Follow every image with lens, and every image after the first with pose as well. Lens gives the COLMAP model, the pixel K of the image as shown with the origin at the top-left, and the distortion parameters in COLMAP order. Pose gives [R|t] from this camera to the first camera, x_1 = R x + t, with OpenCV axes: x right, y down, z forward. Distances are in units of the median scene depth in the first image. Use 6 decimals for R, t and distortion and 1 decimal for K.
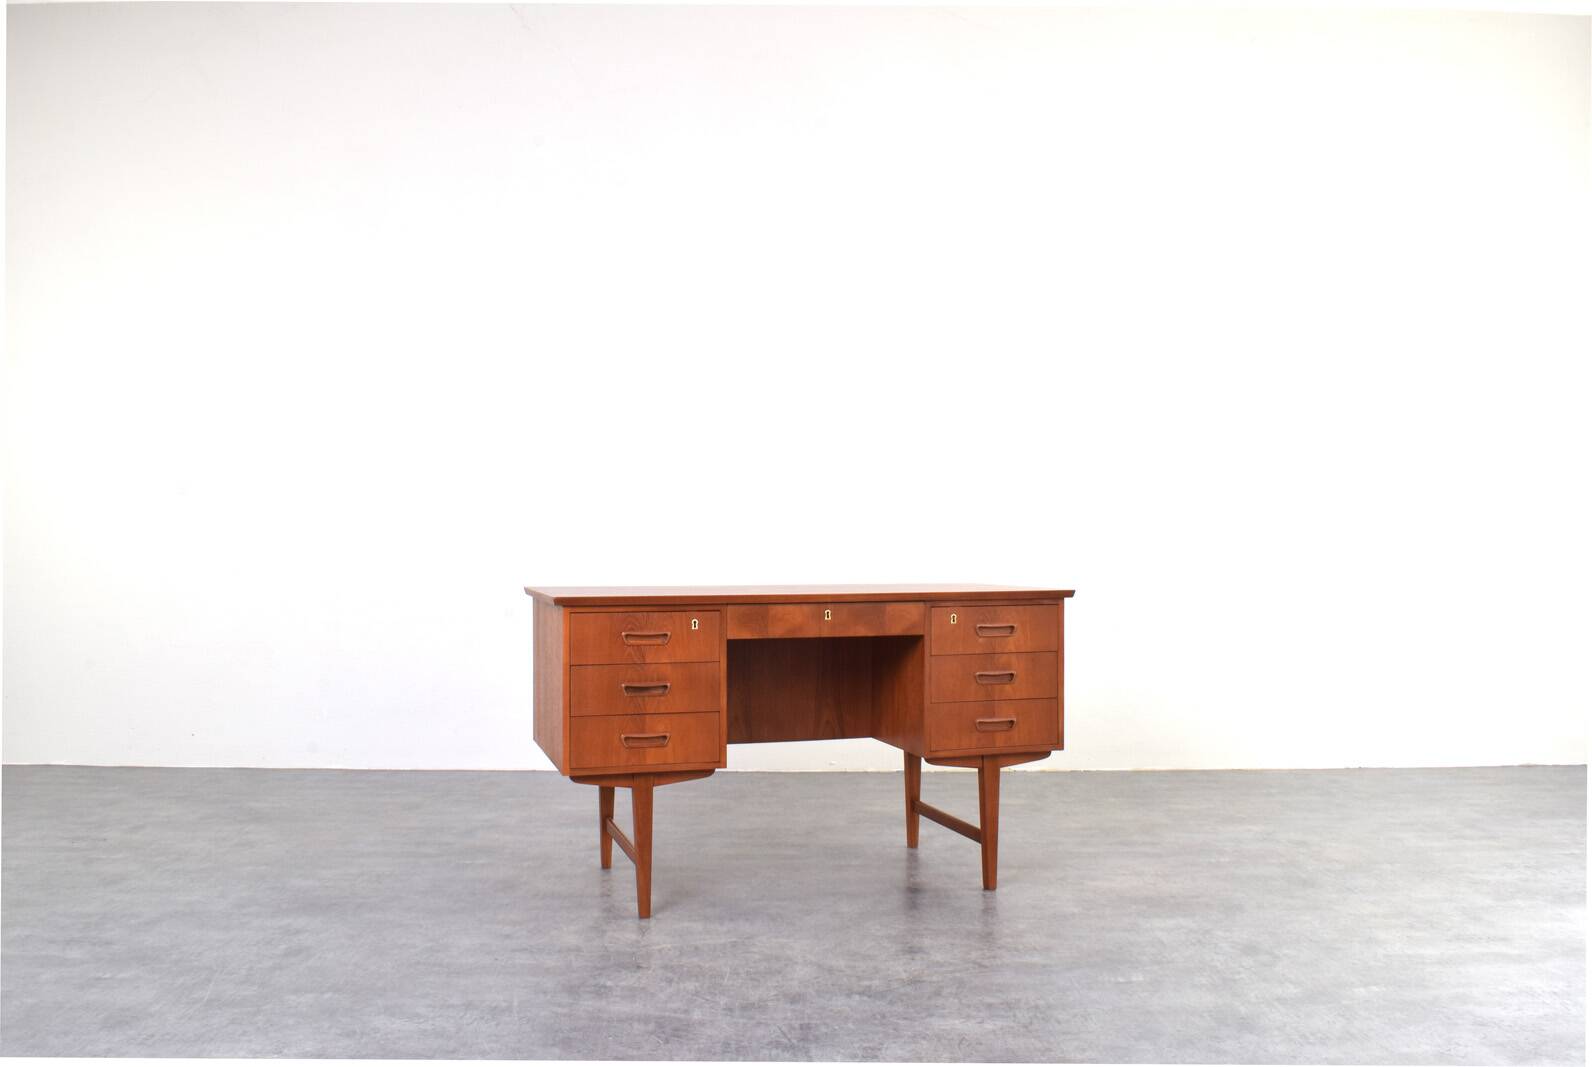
lens RADIAL K [[1393.2, 0, 796.0], [0, 1393.2, 533.5], [0, 0, 1]] dist [-0.082514, 0.017064]
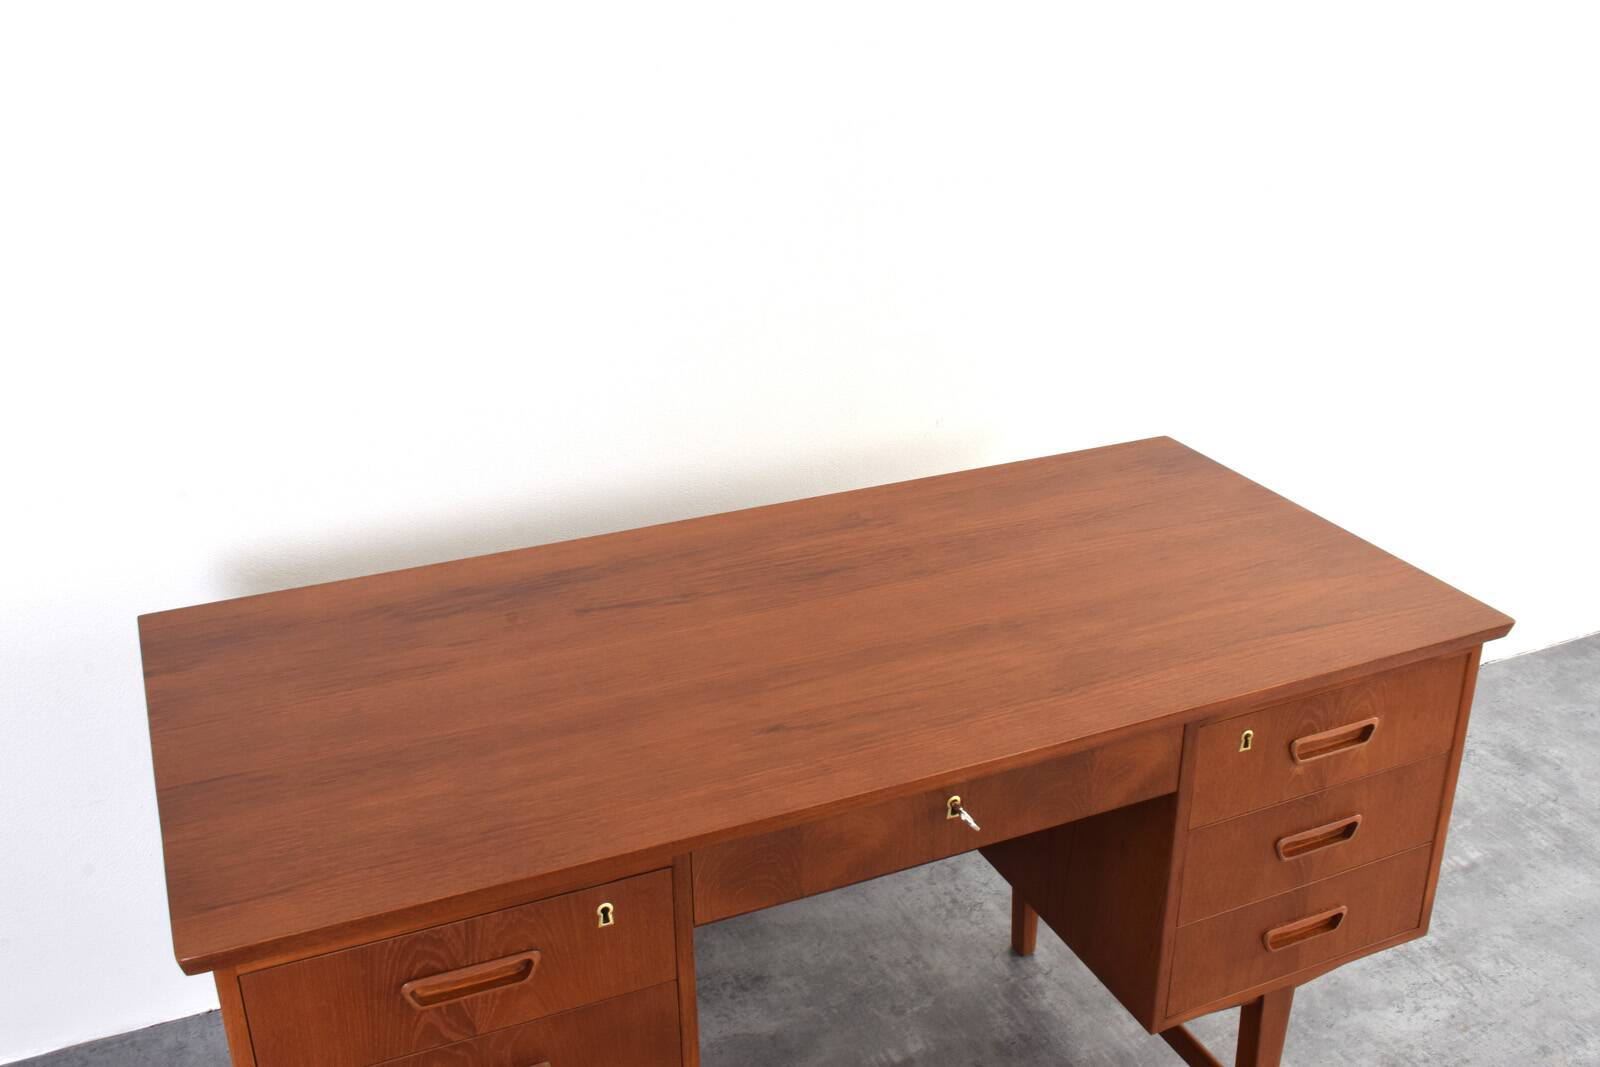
lens RADIAL K [[1589.5, 0, 800.0], [0, 1589.5, 533.5], [0, 0, 1]] dist [-0.071937, 0.023077]
pose [[0.993641, -0.051874, 0.099930, -0.056295], [0.007308, 0.915387, 0.402510, -0.178066], [-0.112354, -0.399220, 0.909945, 0.640208]]
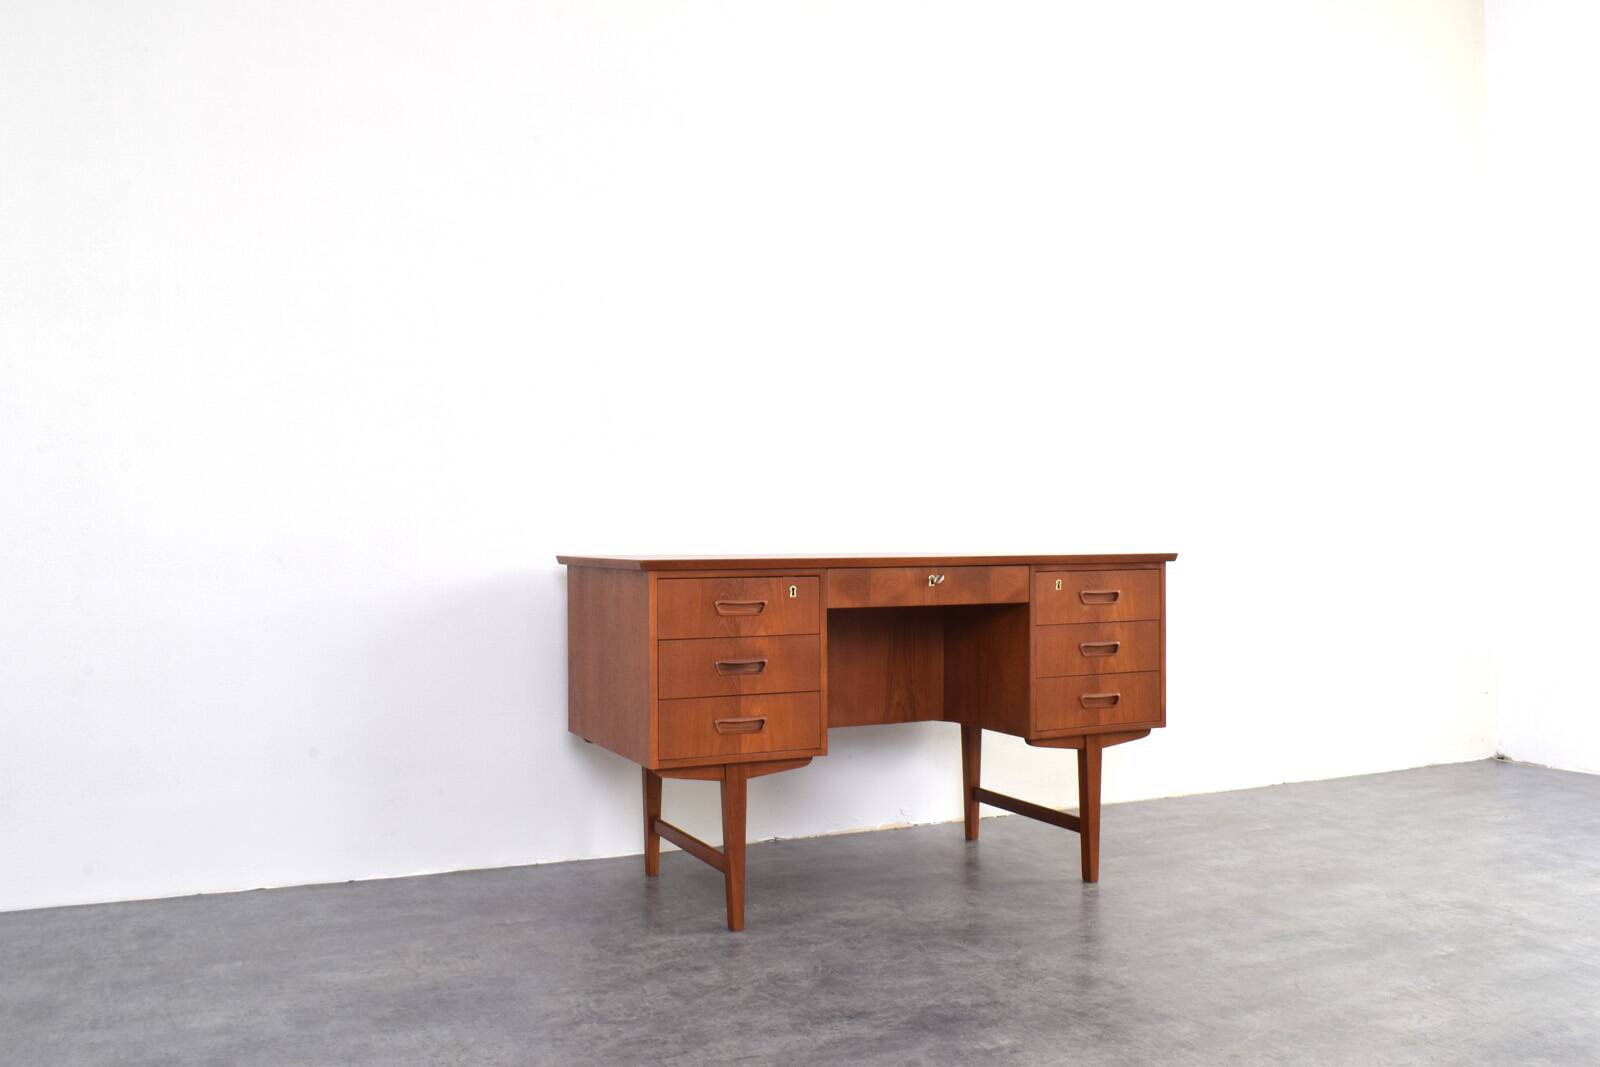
lens RADIAL K [[1400.2, 0, 800.0], [0, 1400.2, 533.5], [0, 0, 1]] dist [-0.082514, 0.017064]
pose [[0.991022, -0.004072, 0.133637, -0.178114], [0.003936, 0.999991, 0.001285, 0.026693], [-0.133641, -0.000747, 0.991030, 0.124008]]
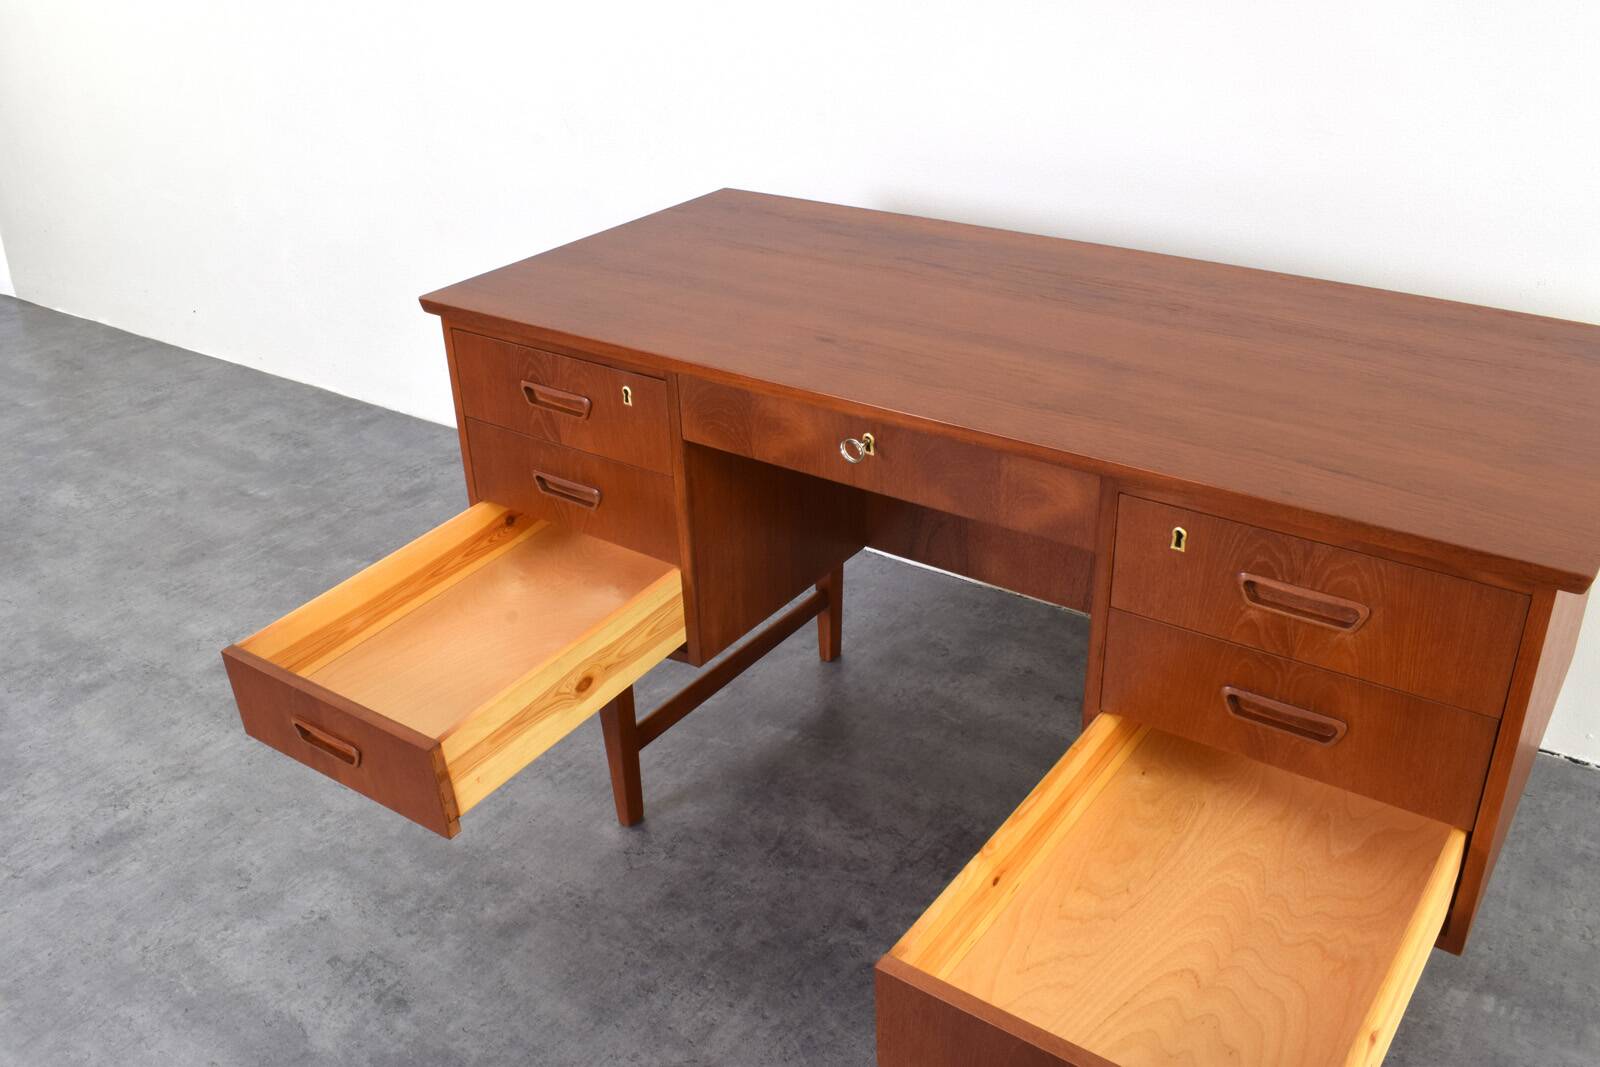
lens RADIAL K [[1400.2, 0, 800.0], [0, 1400.2, 533.5], [0, 0, 1]] dist [-0.082514, 0.017064]
pose [[0.598008, 0.352942, -0.719596, 0.318669], [0.033985, 0.885849, 0.462727, -0.111523], [0.800769, -0.301170, 0.517751, 0.750090]]
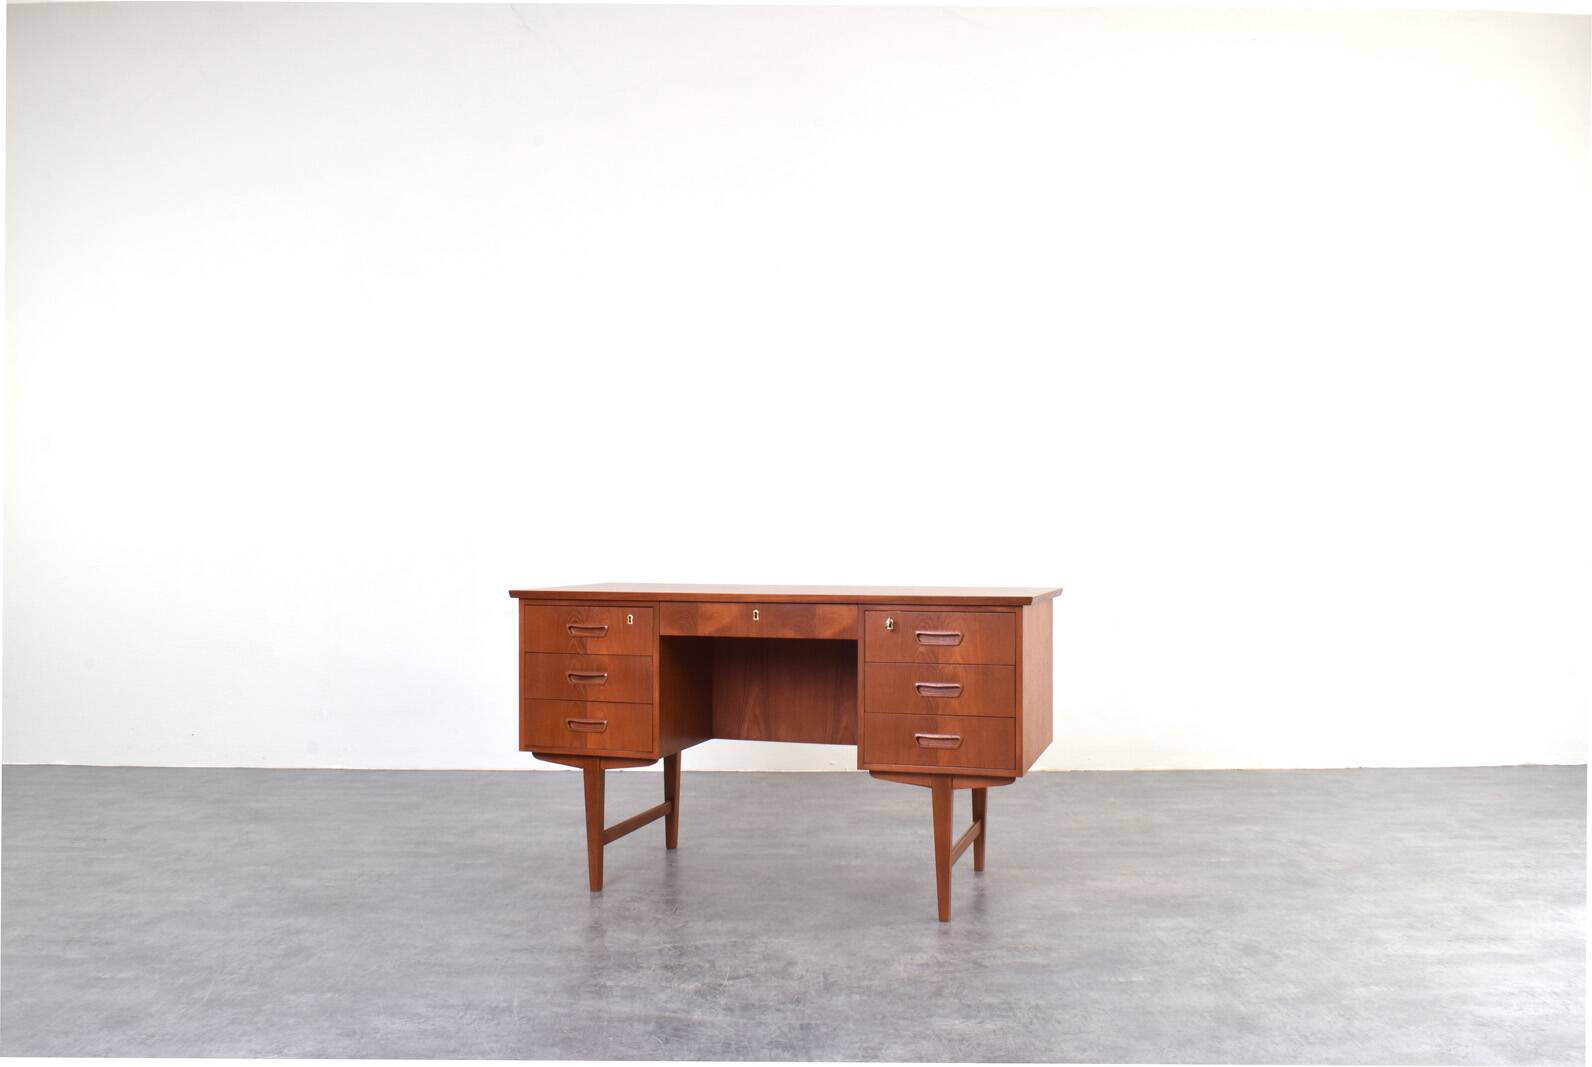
lens RADIAL K [[1393.2, 0, 796.0], [0, 1393.2, 533.5], [0, 0, 1]] dist [-0.082514, 0.017064]
pose [[0.822972, -0.005187, -0.568058, 0.605832], [-0.003378, 0.999896, -0.014024, 0.013923], [0.568072, 0.013460, 0.822869, 0.194057]]
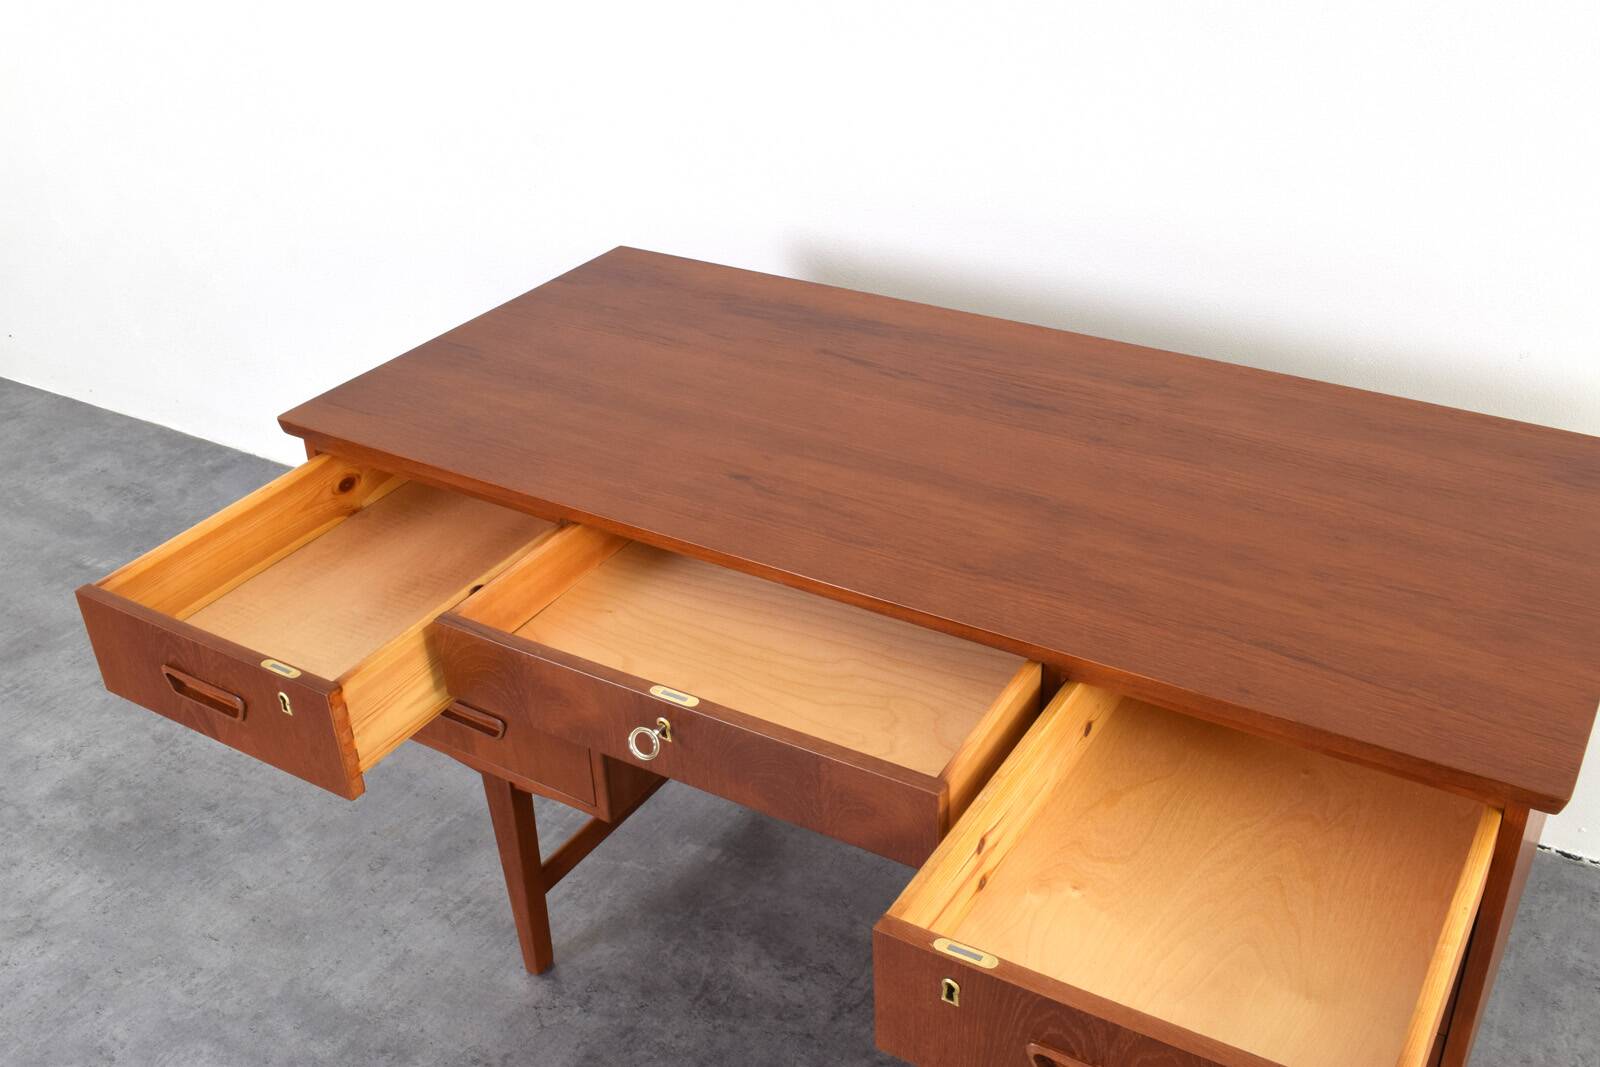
lens RADIAL K [[1589.5, 0, 800.0], [0, 1589.5, 533.5], [0, 0, 1]] dist [-0.071937, 0.023077]
pose [[0.645157, 0.358072, -0.674950, 0.306028], [0.035143, 0.868542, 0.494368, -0.171205], [0.763242, -0.342665, 0.547762, 0.763986]]
